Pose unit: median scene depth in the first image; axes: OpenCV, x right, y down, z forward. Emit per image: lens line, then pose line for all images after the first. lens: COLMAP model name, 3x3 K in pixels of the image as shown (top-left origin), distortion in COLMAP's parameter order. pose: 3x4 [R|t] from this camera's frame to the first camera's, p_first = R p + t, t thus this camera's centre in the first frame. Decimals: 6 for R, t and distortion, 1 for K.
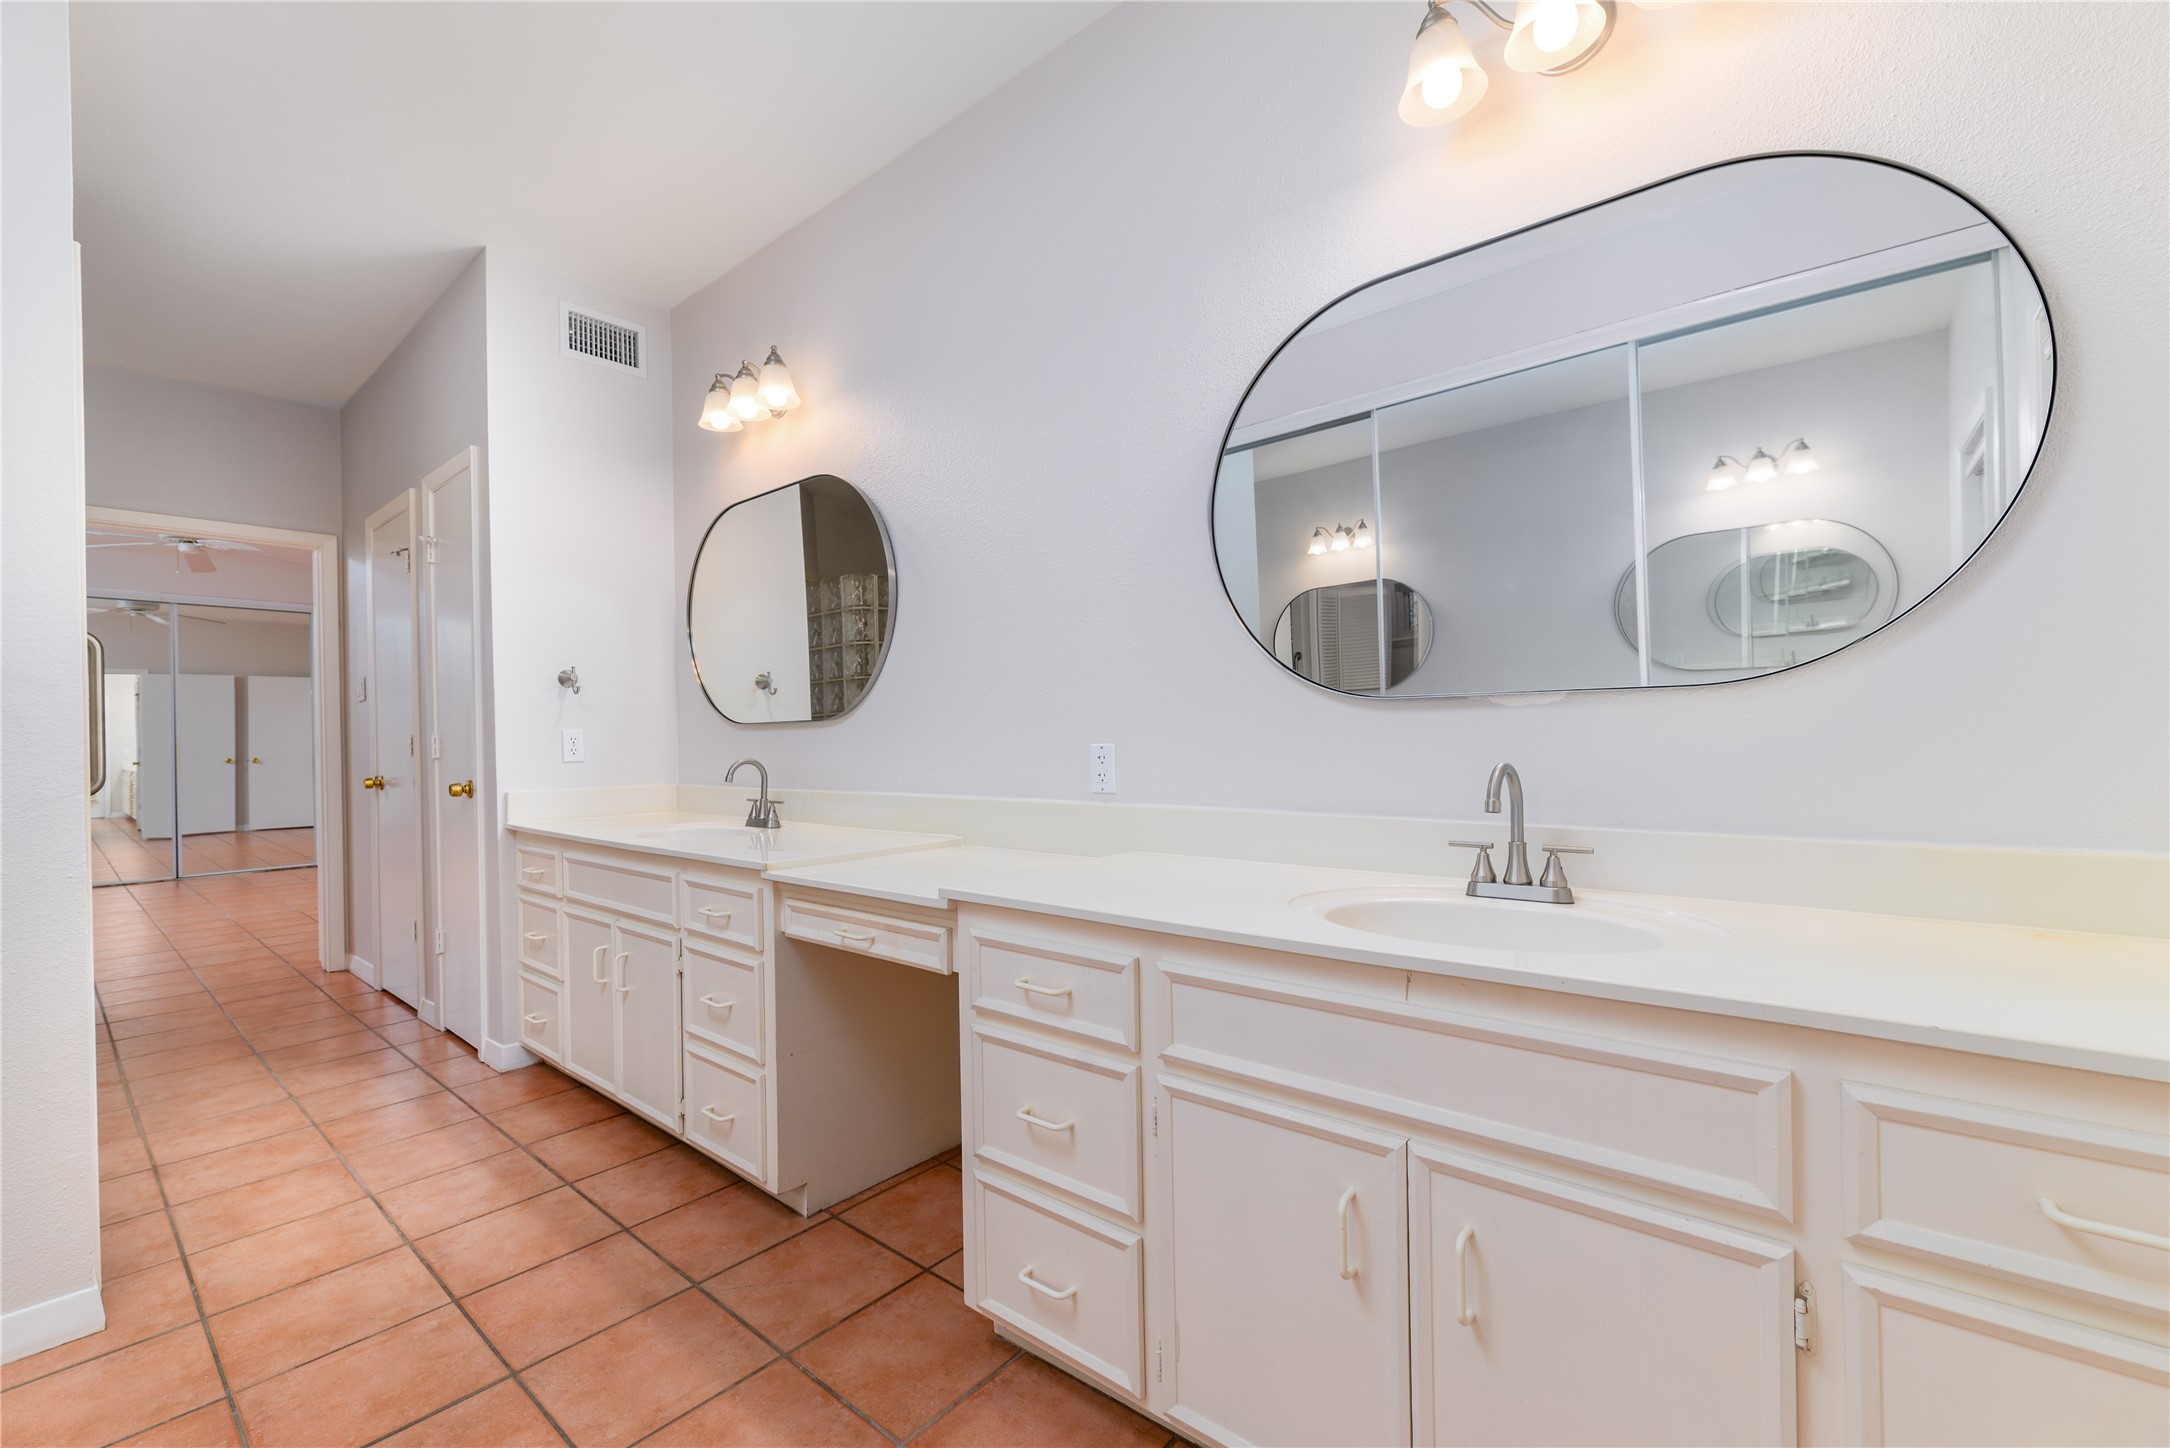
lens RADIAL K [[892.1, 0, 1089.6], [0, 892.1, 711.9], [0, 0, 1]] dist [0.001829, 0.000573]
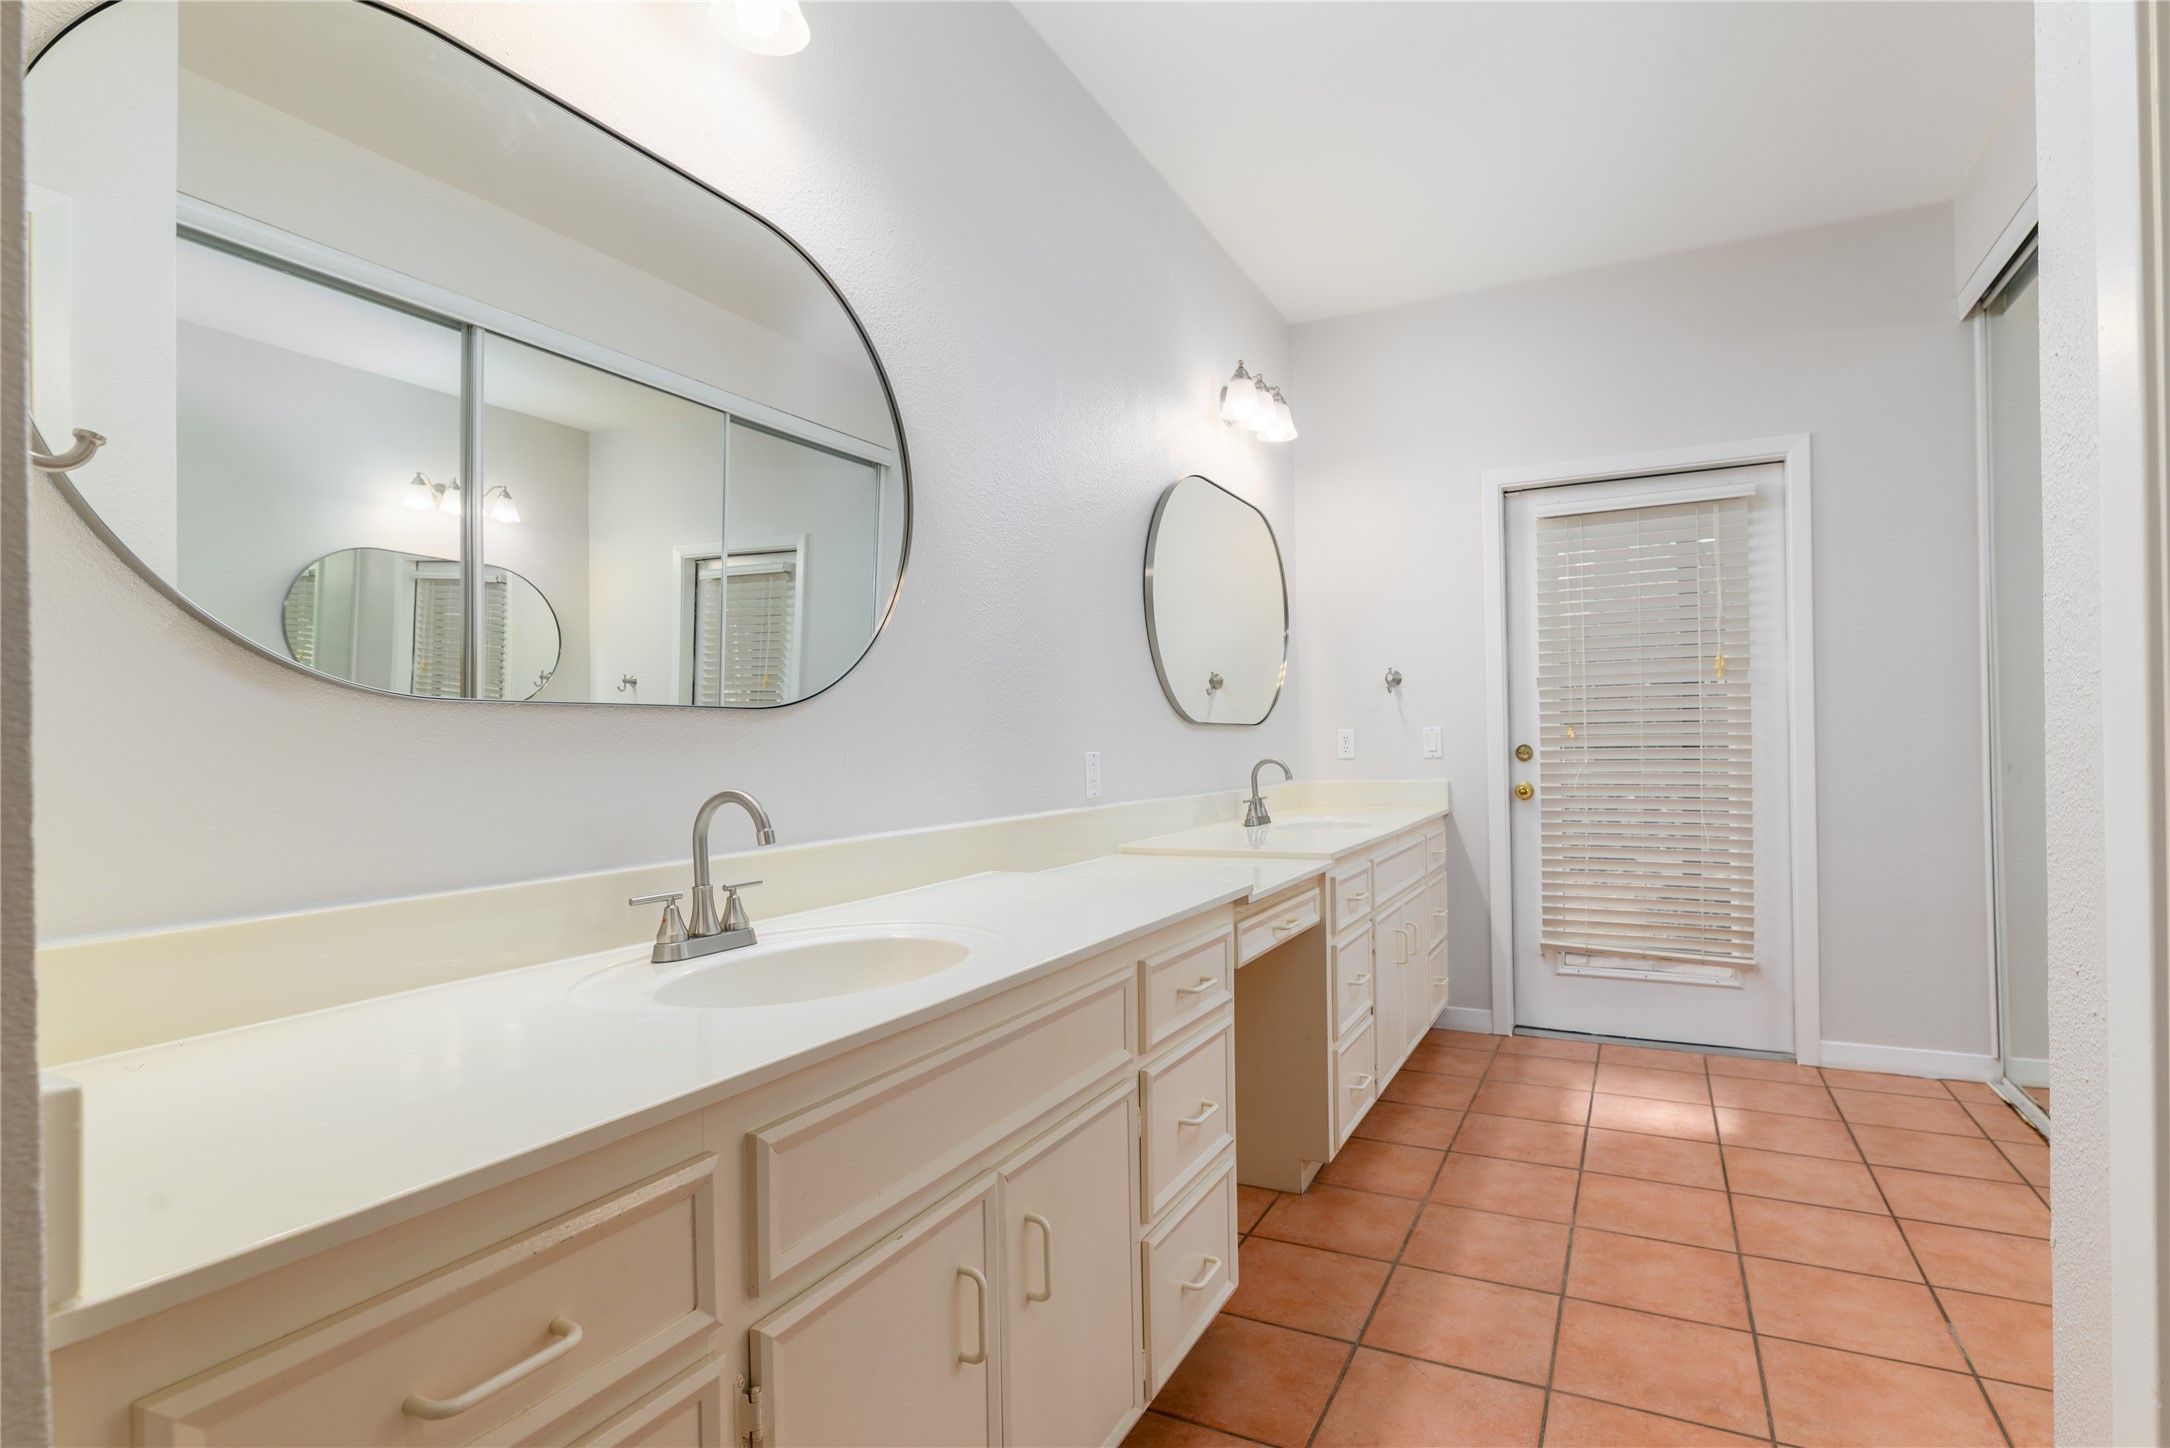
lens RADIAL K [[1085.2, 0, 1088.5], [0, 1085.2, 730.9], [0, 0, 1]] dist [-0.001657, -0.000716]
pose [[-0.219432, 0.055932, 0.974023, -1.674023], [0.025233, 0.998347, -0.051644, 0.086981], [-0.975301, 0.013245, -0.220480, 1.696851]]
